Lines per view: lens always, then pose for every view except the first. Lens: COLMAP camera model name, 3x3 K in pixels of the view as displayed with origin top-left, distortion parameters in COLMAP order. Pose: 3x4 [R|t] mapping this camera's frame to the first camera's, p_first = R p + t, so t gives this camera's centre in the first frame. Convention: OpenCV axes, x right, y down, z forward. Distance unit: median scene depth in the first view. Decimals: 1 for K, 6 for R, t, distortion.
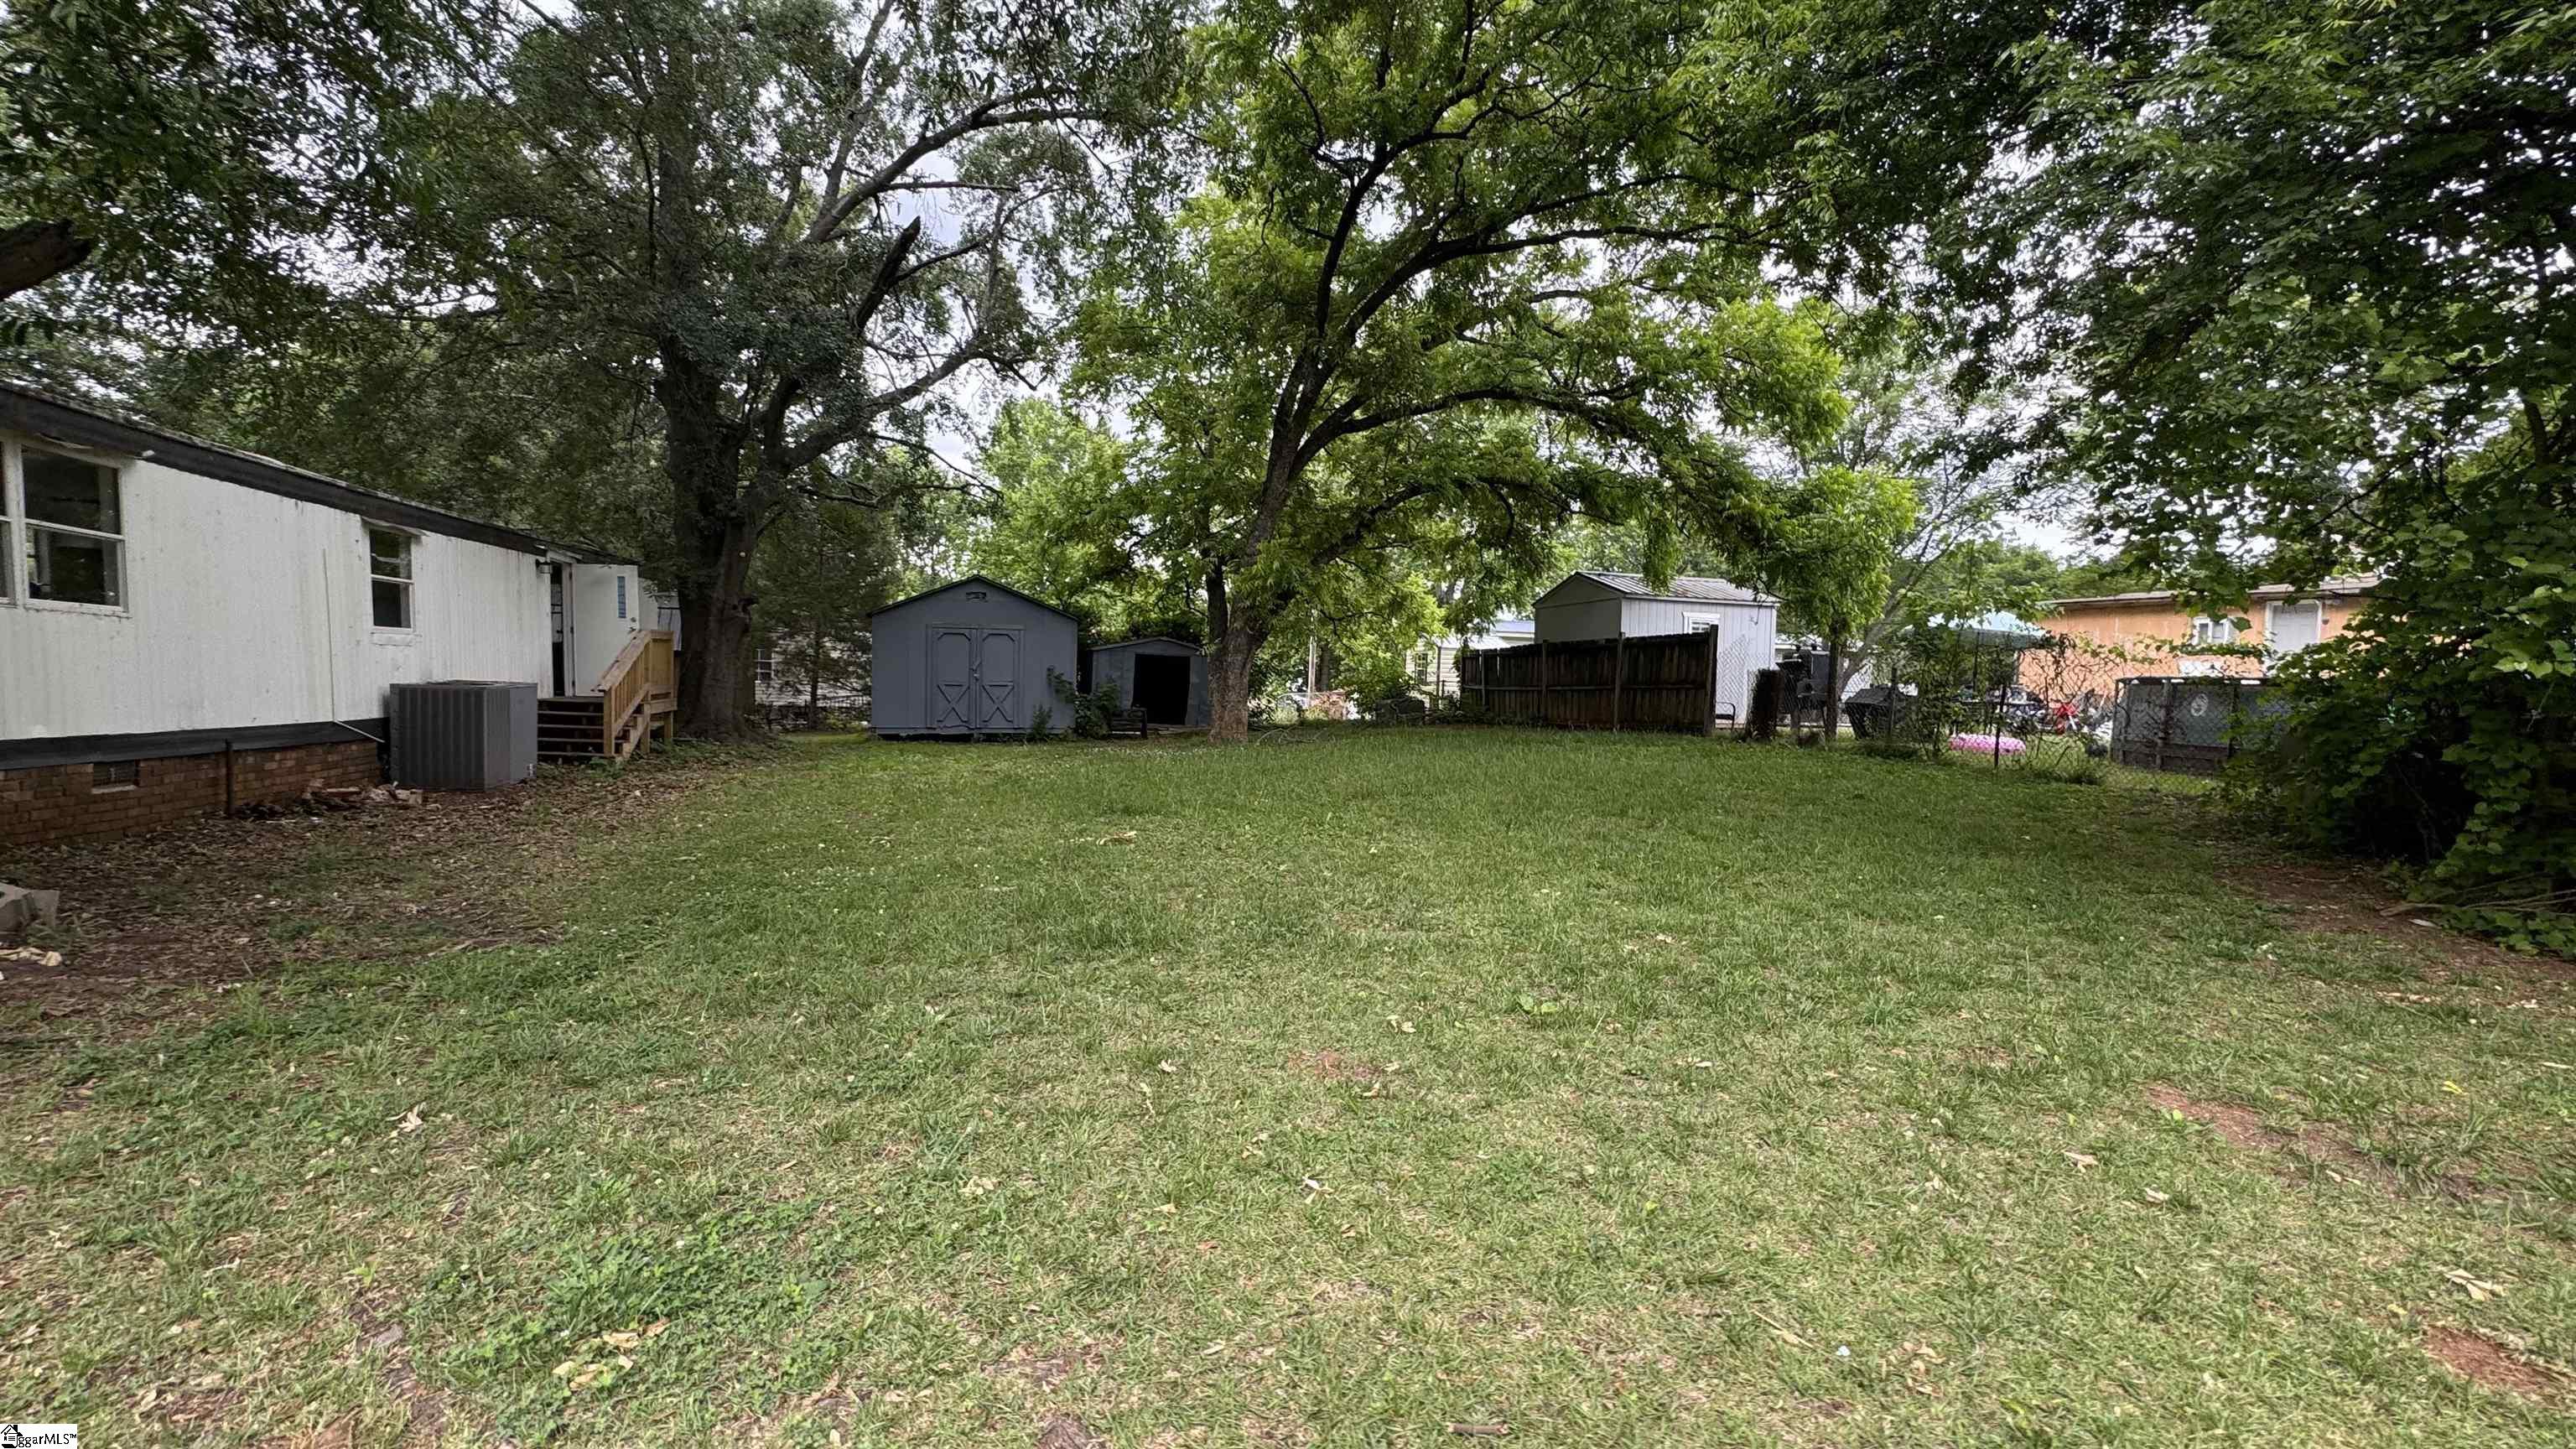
lens RADIAL K [[1046.7, 0, 1291.7], [0, 1046.7, 726.8], [0, 0, 1]] dist [-0.003148, 0.000437]
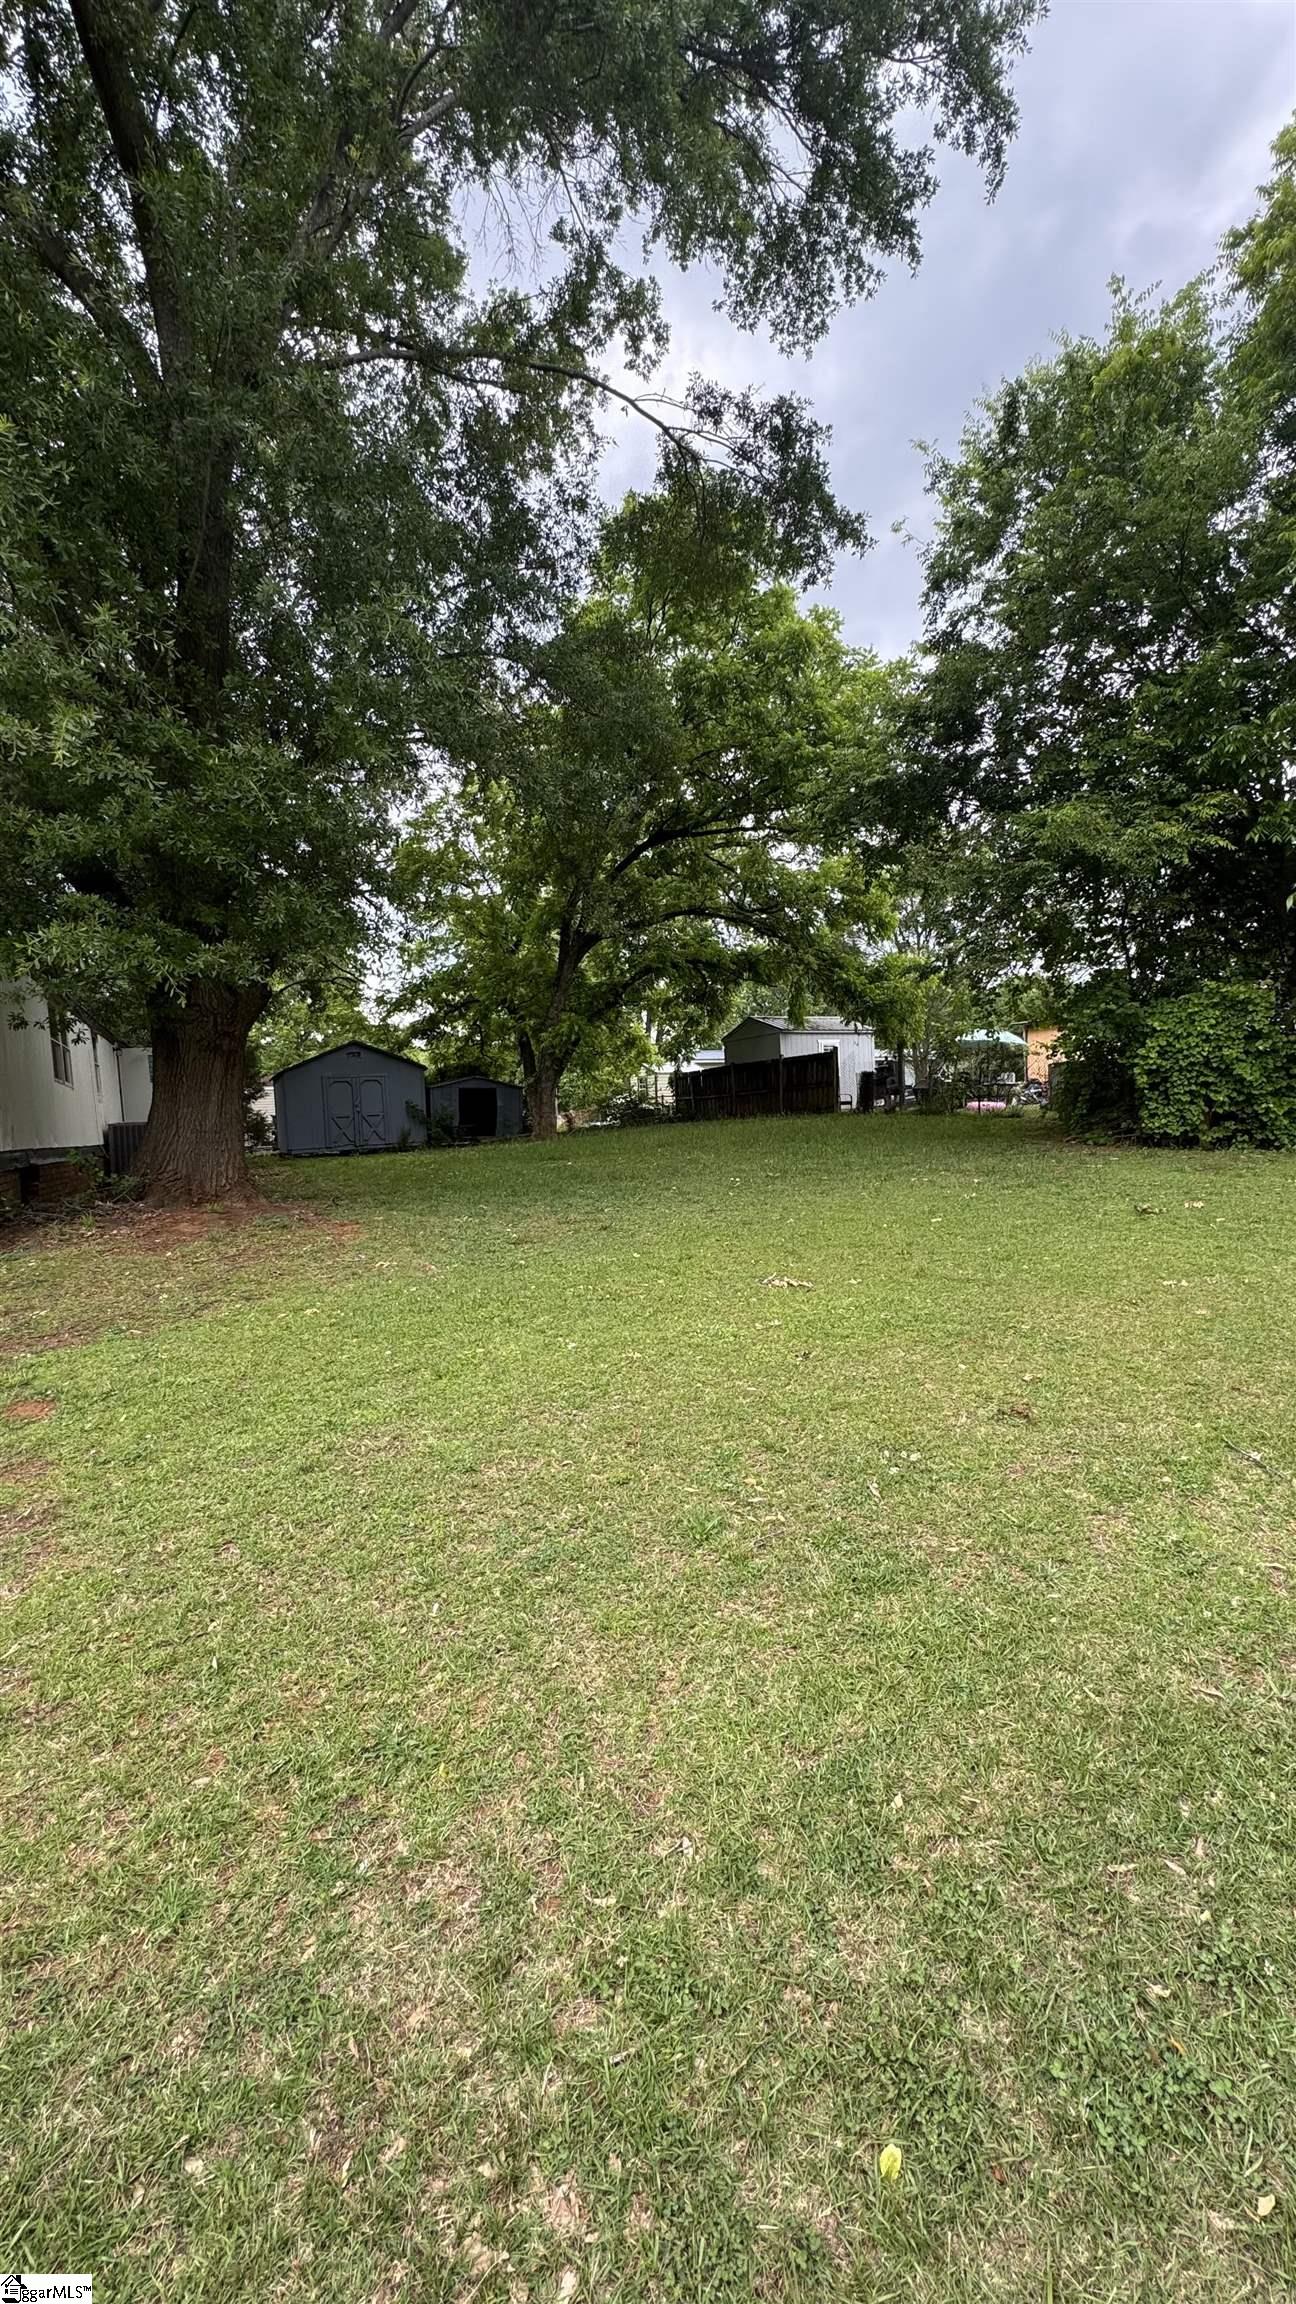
lens RADIAL K [[936.2, 0, 650.4], [0, 936.2, 1146.0], [0, 0, 1]] dist [-0.003148, 0.000437]
pose [[0.980038, -0.073571, 0.184696, -0.139700], [0.074787, 0.997199, 0.000381, 0.030337], [-0.184207, 0.013439, 0.982796, -0.333312]]
